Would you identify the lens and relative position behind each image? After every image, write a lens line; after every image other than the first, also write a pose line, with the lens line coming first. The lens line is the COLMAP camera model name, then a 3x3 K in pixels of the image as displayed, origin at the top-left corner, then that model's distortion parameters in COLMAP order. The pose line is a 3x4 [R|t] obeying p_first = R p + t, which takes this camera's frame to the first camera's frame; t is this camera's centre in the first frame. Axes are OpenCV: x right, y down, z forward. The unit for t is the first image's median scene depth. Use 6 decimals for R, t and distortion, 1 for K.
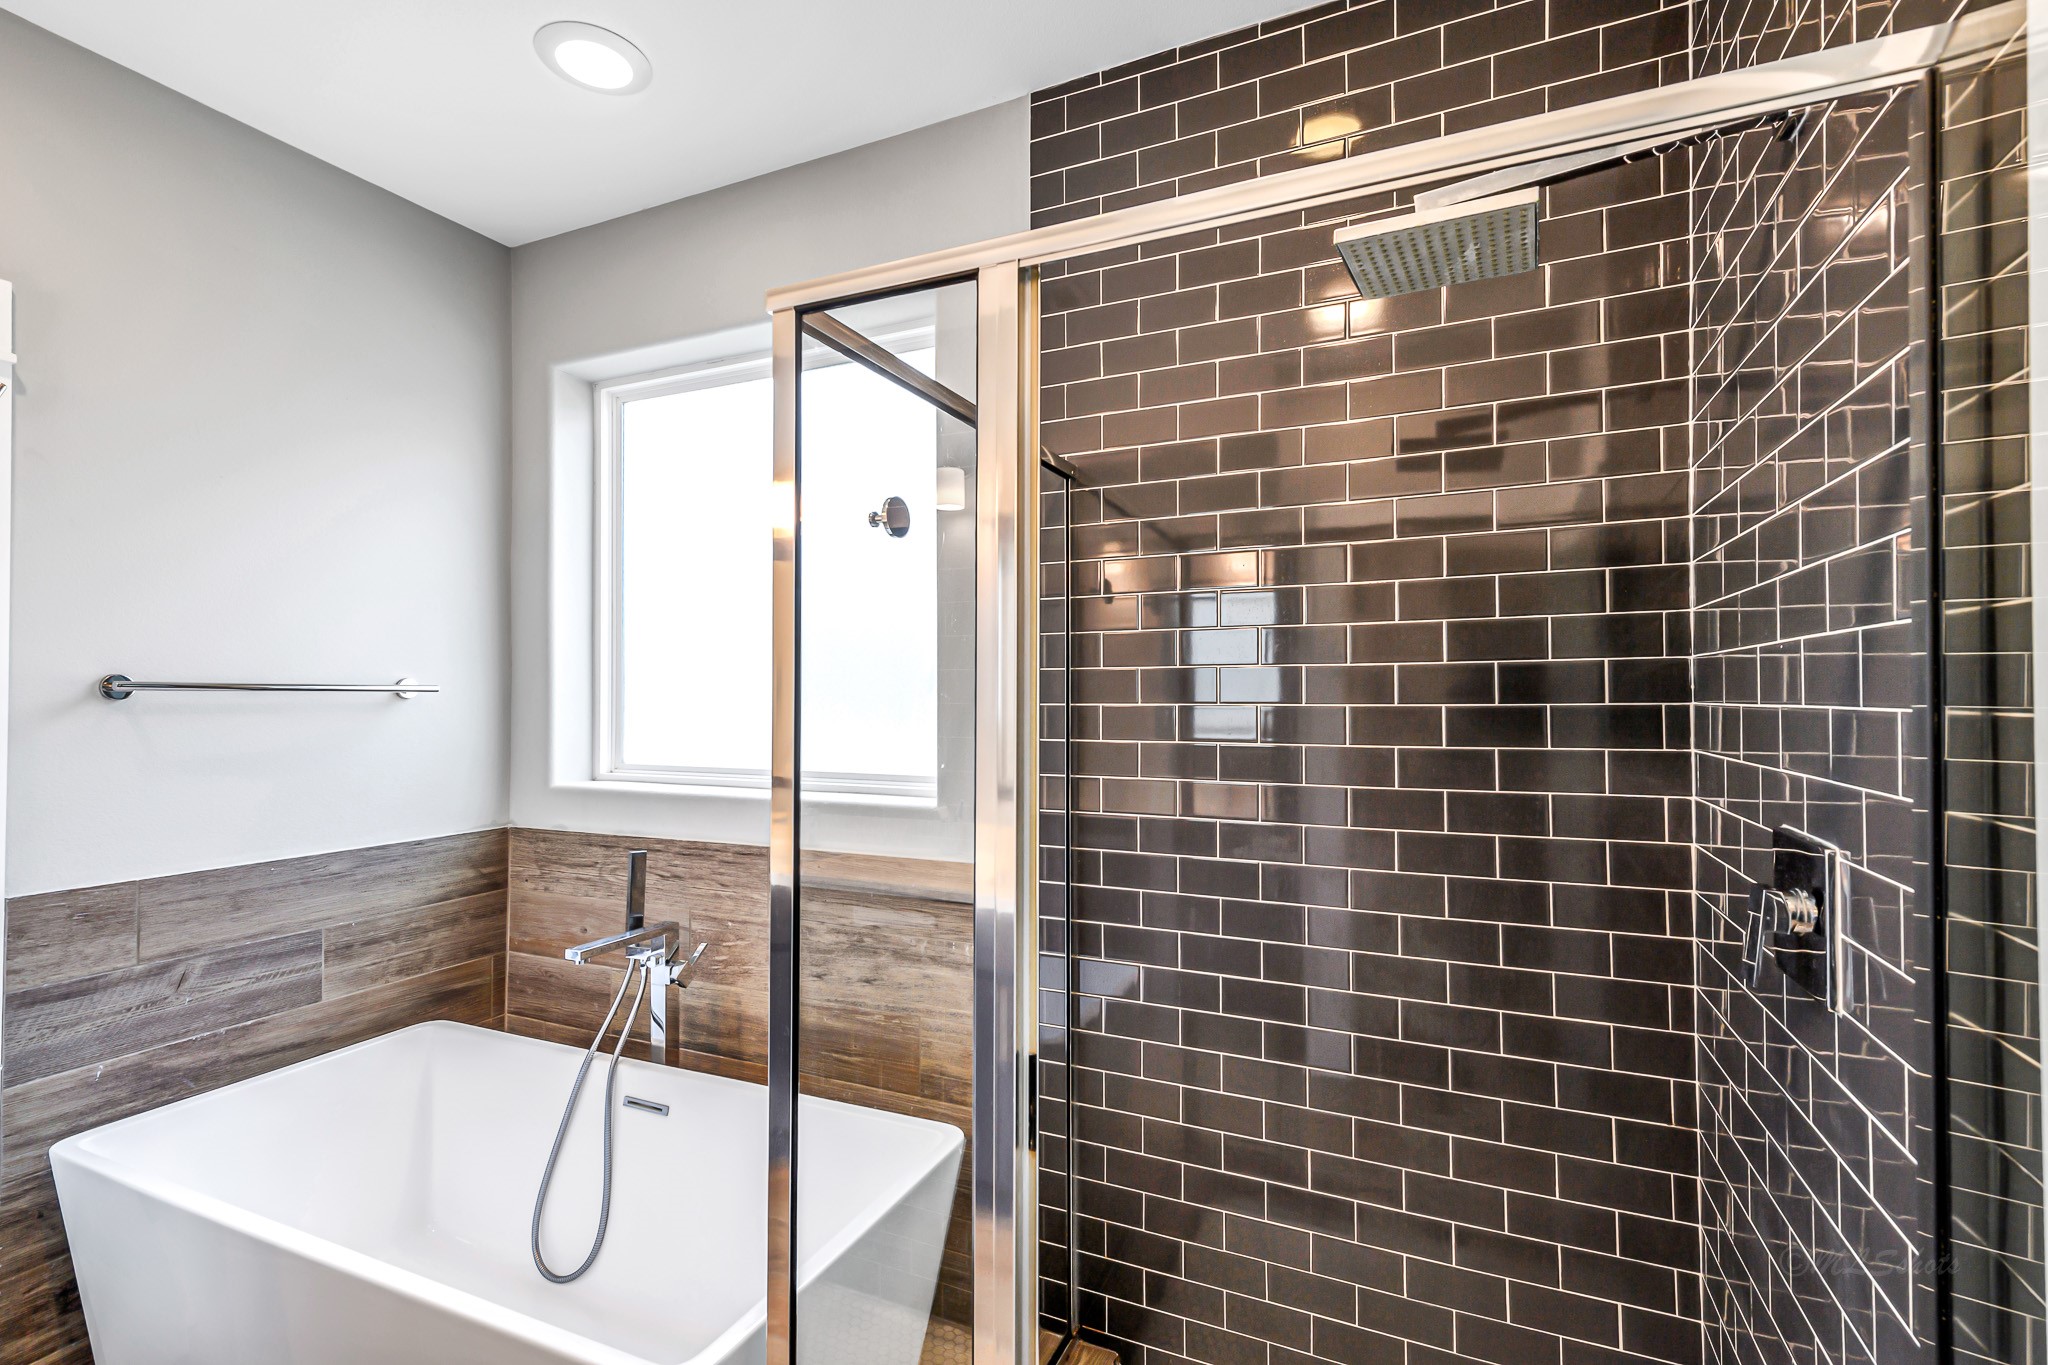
lens RADIAL K [[938.5, 0, 1027.0], [0, 938.5, 674.4], [0, 0, 1]] dist [0.001982, -0.000749]
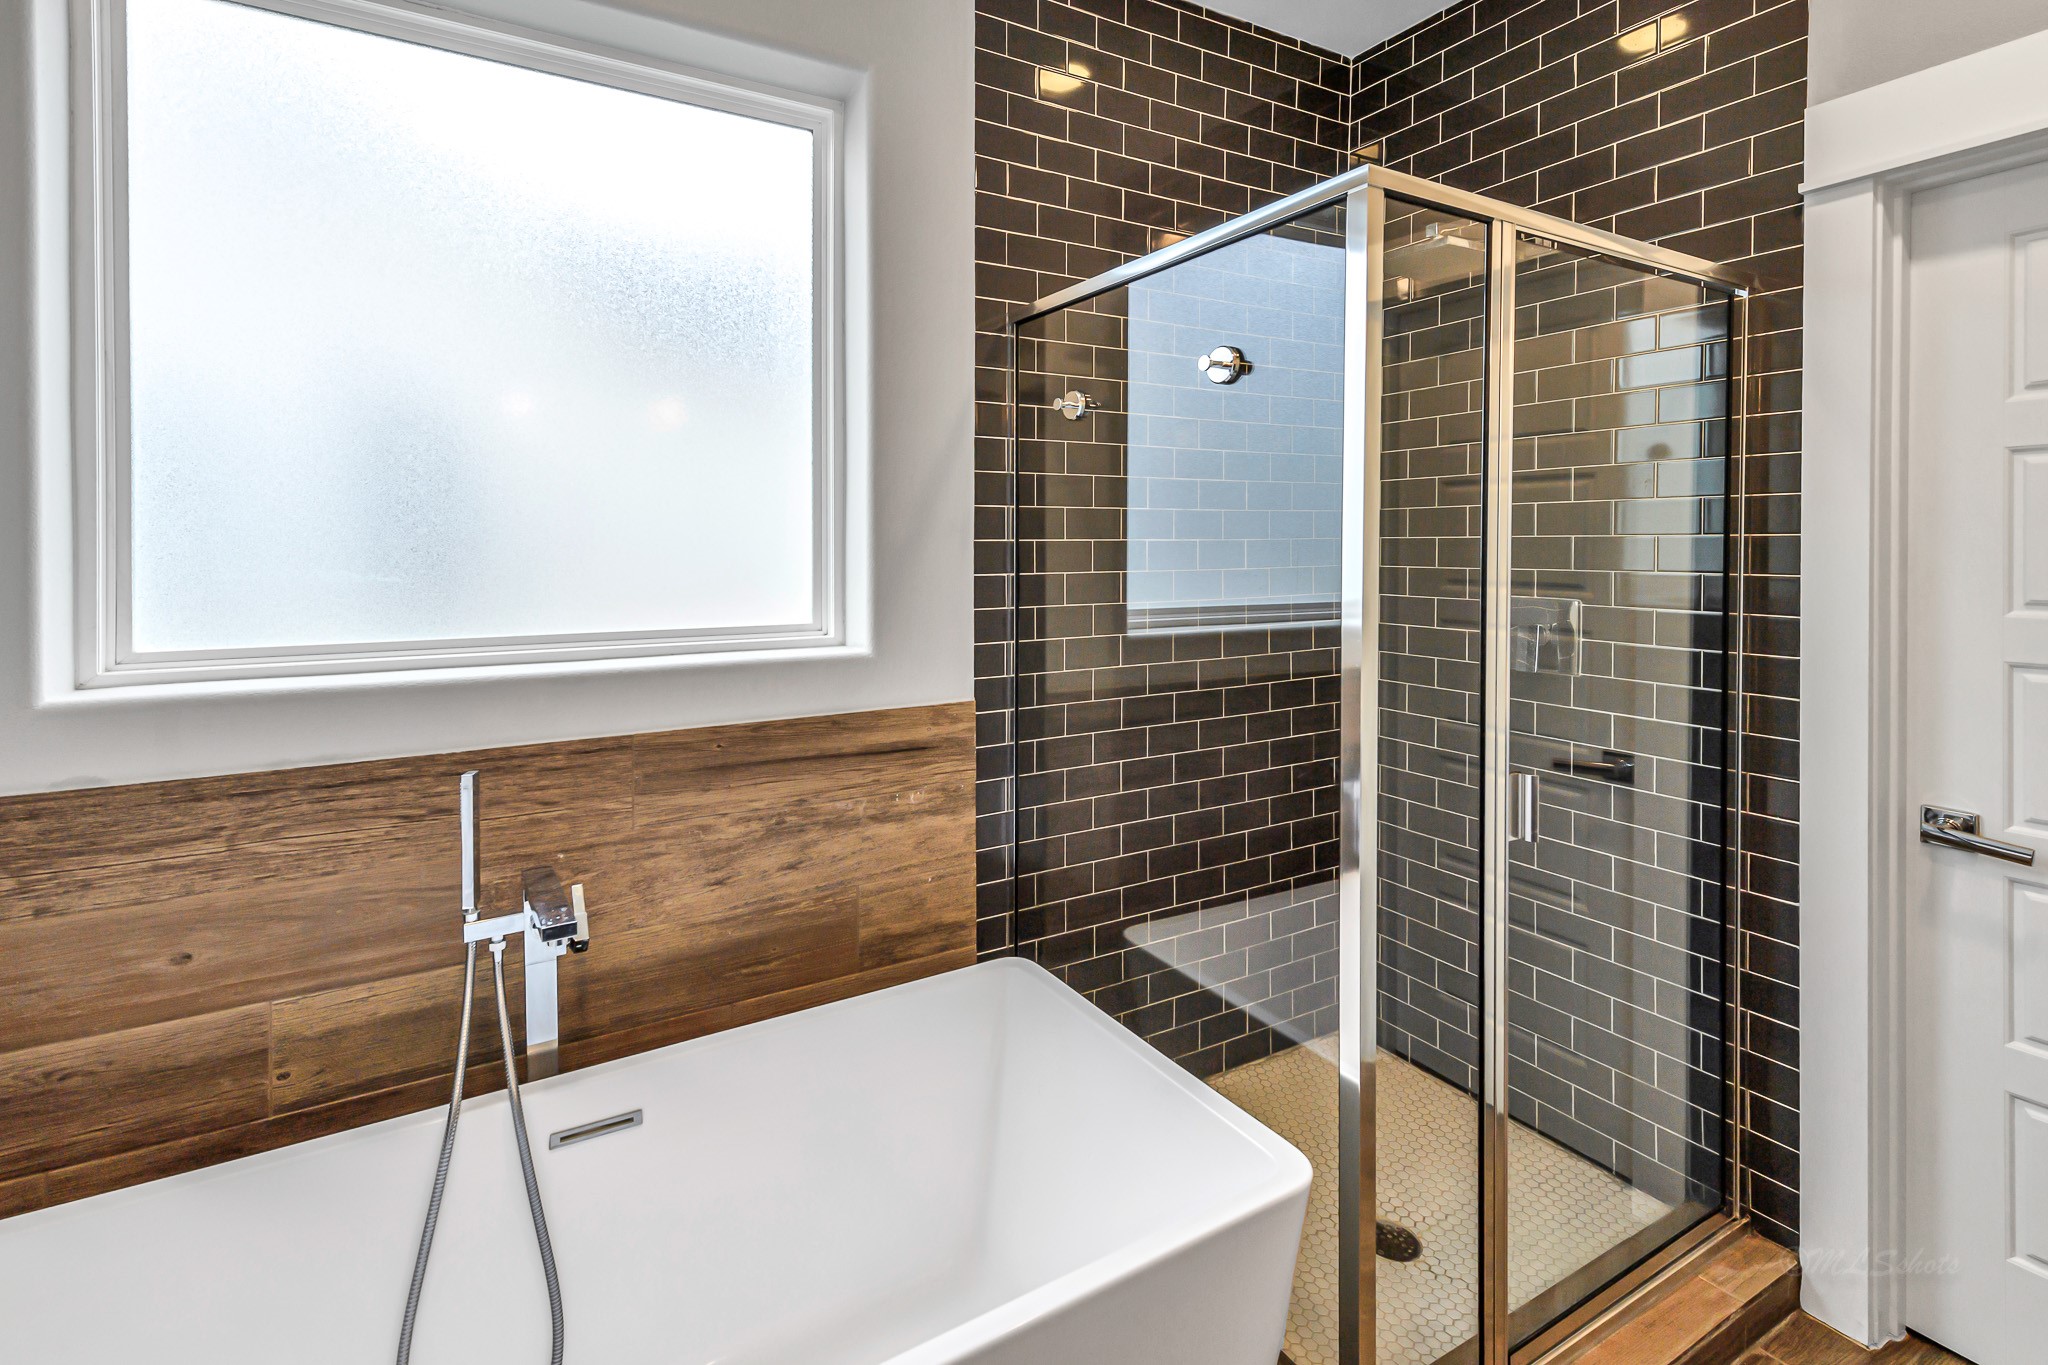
lens RADIAL K [[938.5, 0, 993.0], [0, 938.5, 547.6], [0, 0, 1]] dist [0.001982, -0.000749]
pose [[0.590542, -0.004940, 0.806991, -0.742643], [-0.015468, 0.999728, 0.017439, 0.019984], [-0.806858, -0.022781, 0.590306, 0.355279]]
